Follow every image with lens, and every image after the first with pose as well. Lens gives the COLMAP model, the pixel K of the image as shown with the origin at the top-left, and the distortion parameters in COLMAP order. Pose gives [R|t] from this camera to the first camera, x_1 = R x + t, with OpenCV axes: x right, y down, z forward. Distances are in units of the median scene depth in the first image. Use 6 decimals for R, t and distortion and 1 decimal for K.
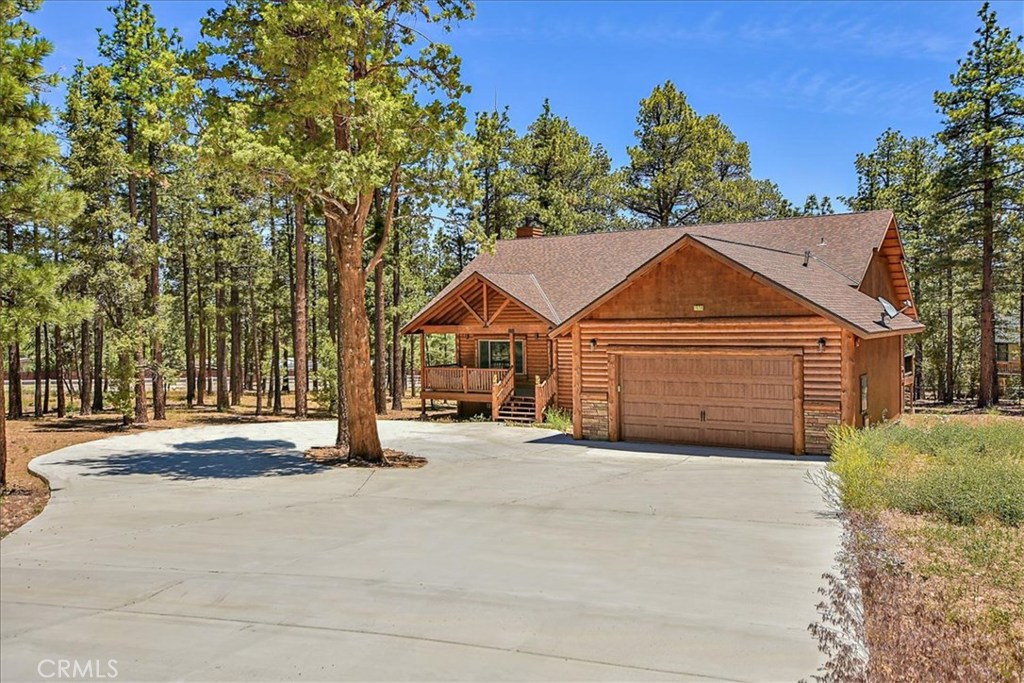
lens RADIAL K [[850.6, 0, 512.0], [0, 850.6, 341.5], [0, 0, 1]] dist [0.008196, 0.015133]
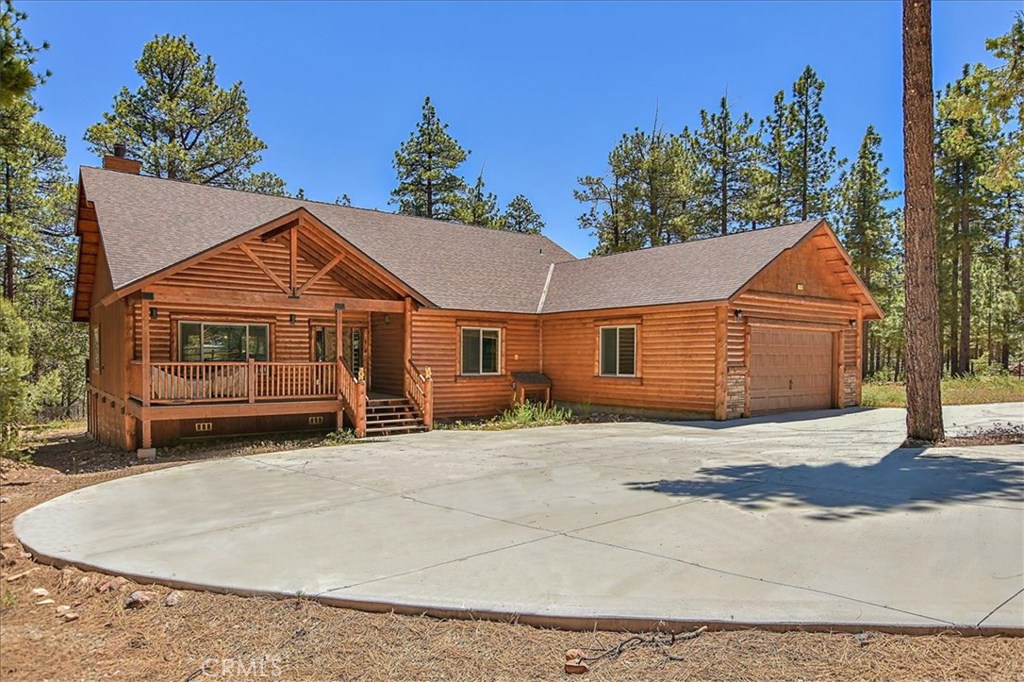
lens RADIAL K [[659.0, 0, 513.4], [0, 659.0, 373.2], [0, 0, 1]] dist [-0.034930, 0.000188]
pose [[0.322648, -0.003470, 0.946513, -0.482640], [0.014885, 0.999888, -0.001408, 0.046755], [-0.946402, 0.014544, 0.322664, 0.731058]]
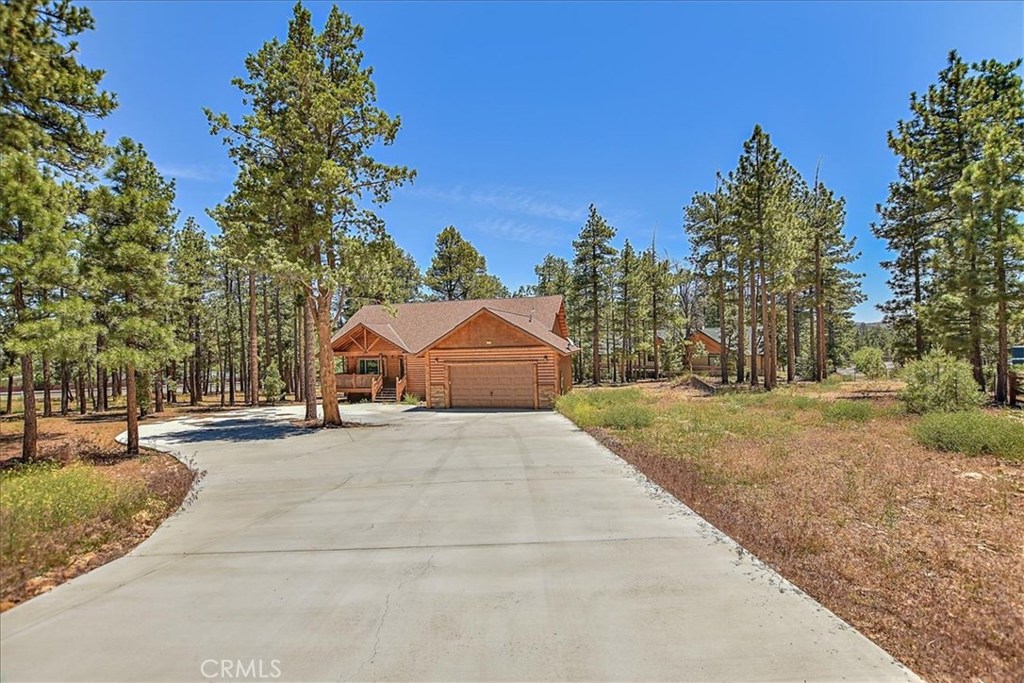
lens RADIAL K [[457.6, 0, 512.0], [0, 457.6, 341.5], [0, 0, 1]] dist [-0.027283, 0.000073]
pose [[0.939244, -0.010041, 0.343104, -0.077879], [0.021035, 0.999377, -0.028335, -0.005812], [-0.342606, 0.033830, 0.938870, -0.054718]]
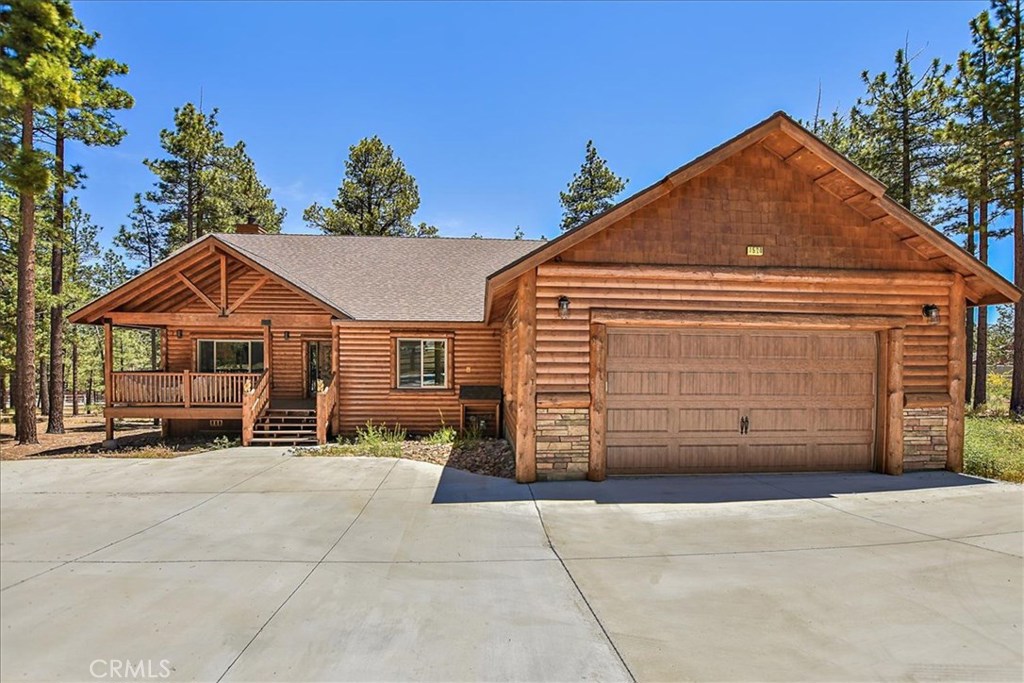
lens RADIAL K [[465.2, 0, 511.4], [0, 465.2, 370.4], [0, 0, 1]] dist [-0.027208, 0.000230]
pose [[0.787900, 0.010000, 0.615722, -0.084757], [-0.004238, 0.999933, -0.010816, 0.035038], [-0.615789, 0.005912, 0.787889, 0.572898]]
